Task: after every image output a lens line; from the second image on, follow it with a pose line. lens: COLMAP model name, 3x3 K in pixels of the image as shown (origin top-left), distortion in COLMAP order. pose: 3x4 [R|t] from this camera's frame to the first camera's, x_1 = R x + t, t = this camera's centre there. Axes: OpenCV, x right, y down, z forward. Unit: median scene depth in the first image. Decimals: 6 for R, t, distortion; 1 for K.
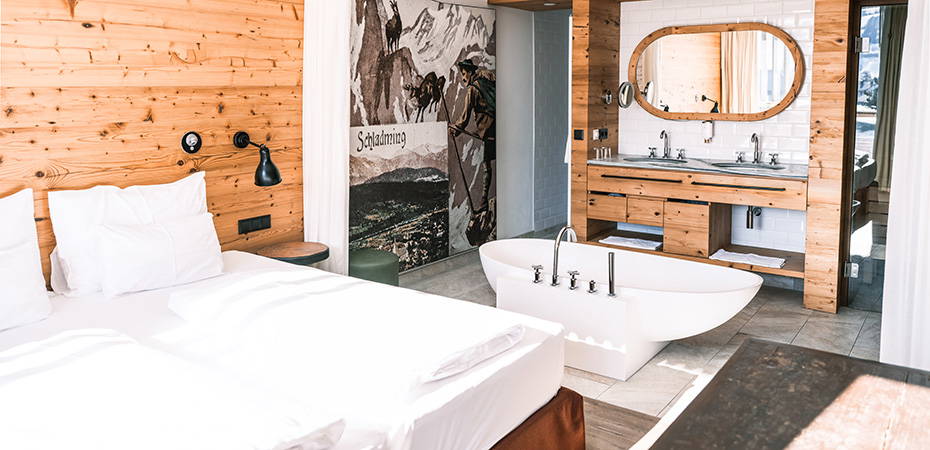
lens RADIAL K [[683.3, 0, 464.4], [0, 683.3, 163.5], [0, 0, 1]] dist [0.002074, 0.000050]
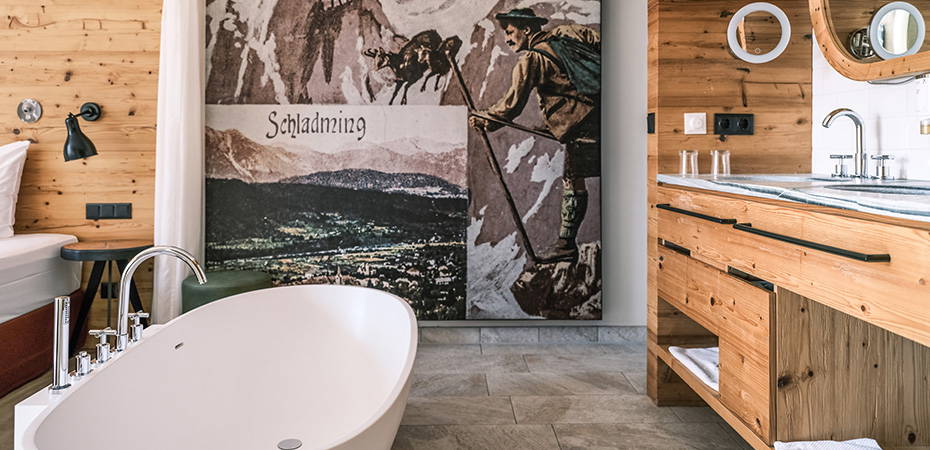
lens RADIAL K [[683.3, 0, 464.4], [0, 683.3, 163.5], [0, 0, 1]] dist [0.002074, 0.000050]
pose [[0.610253, 0.020800, -0.791934, 0.499347], [-0.088404, 0.995200, -0.041983, 0.019759], [0.787259, 0.095630, 0.609162, 0.632416]]
